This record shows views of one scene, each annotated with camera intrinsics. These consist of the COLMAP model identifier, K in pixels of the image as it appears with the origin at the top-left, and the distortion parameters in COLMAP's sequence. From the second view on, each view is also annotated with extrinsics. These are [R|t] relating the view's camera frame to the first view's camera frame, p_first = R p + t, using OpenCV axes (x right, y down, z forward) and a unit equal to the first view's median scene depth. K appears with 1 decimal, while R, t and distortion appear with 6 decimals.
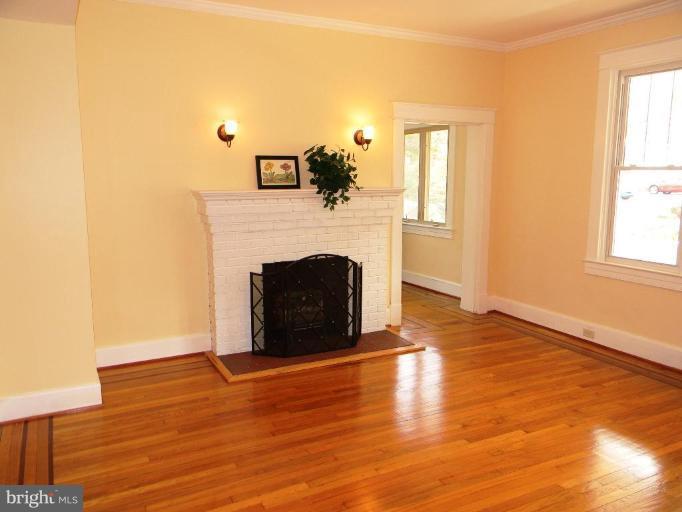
lens RADIAL K [[550.0, 0, 340.8], [0, 550.0, 254.7], [0, 0, 1]] dist [-0.004480, 0.003777]
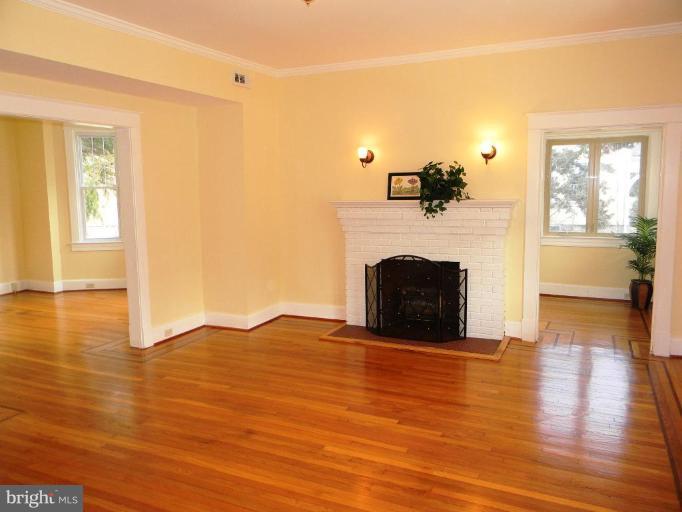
lens RADIAL K [[550.0, 0, 337.4], [0, 550.0, 255.9], [0, 0, 1]] dist [-0.004480, 0.003777]
pose [[0.608751, 0.089652, -0.788279, 0.773051], [-0.106399, 0.993844, 0.030864, -0.018901], [0.786194, 0.065084, 0.614543, 0.151739]]
